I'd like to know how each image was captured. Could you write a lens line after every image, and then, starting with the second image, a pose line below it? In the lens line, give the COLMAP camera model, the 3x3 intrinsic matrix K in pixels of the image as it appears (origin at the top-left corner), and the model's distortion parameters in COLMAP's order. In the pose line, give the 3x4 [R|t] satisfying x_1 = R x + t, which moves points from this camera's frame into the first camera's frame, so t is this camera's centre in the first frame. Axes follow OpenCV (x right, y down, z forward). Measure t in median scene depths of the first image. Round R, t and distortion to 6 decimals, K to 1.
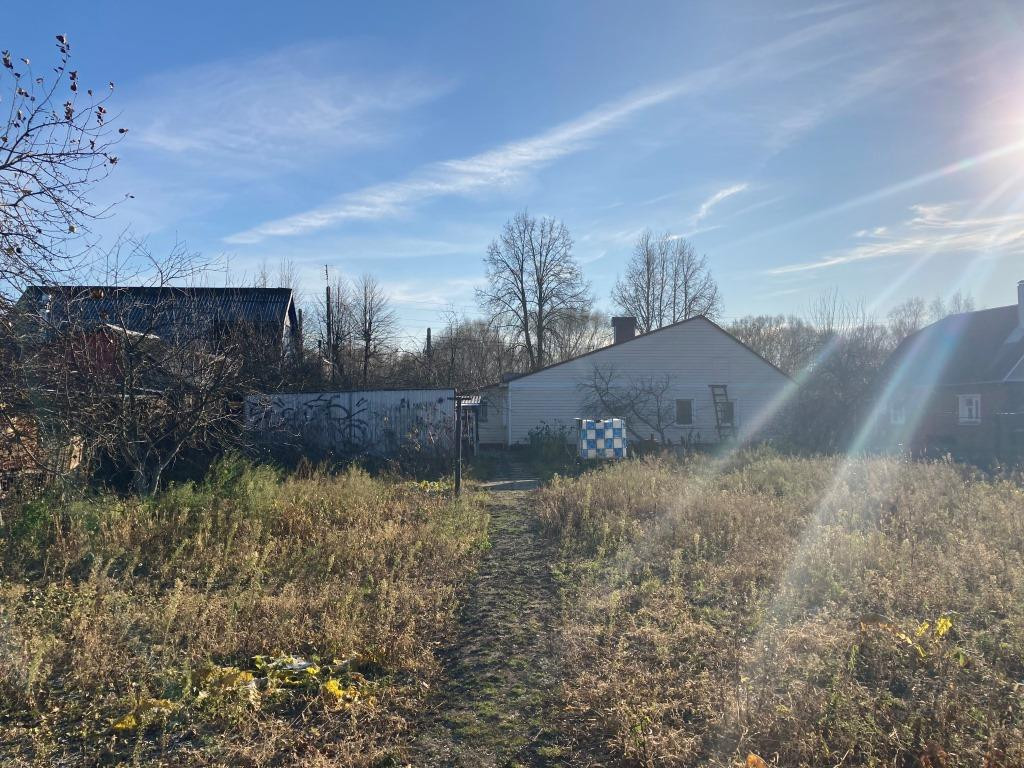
lens RADIAL K [[844.8, 0, 512.0], [0, 844.8, 384.0], [0, 0, 1]] dist [-0.002879, -0.001244]
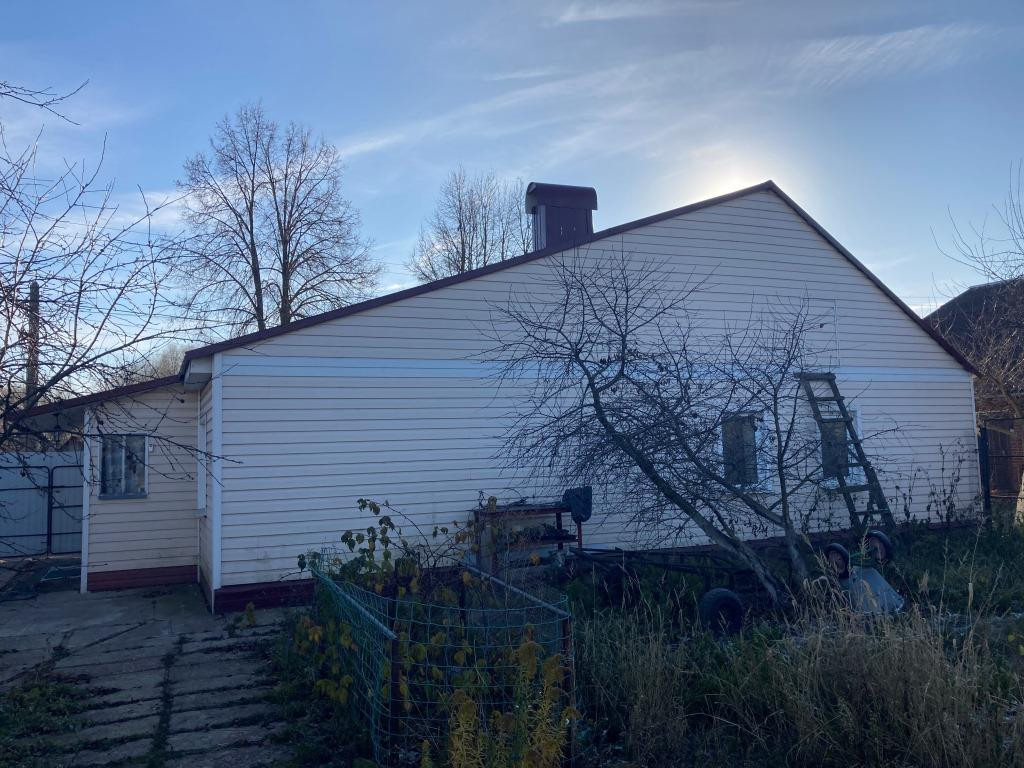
lens RADIAL K [[844.8, 0, 512.0], [0, 844.8, 384.0], [0, 0, 1]] dist [-0.002879, -0.001244]
pose [[0.950818, -0.001122, 0.309749, 0.002032], [0.017735, 0.998550, -0.050823, 0.013390], [-0.309243, 0.053817, 0.949459, 0.413146]]
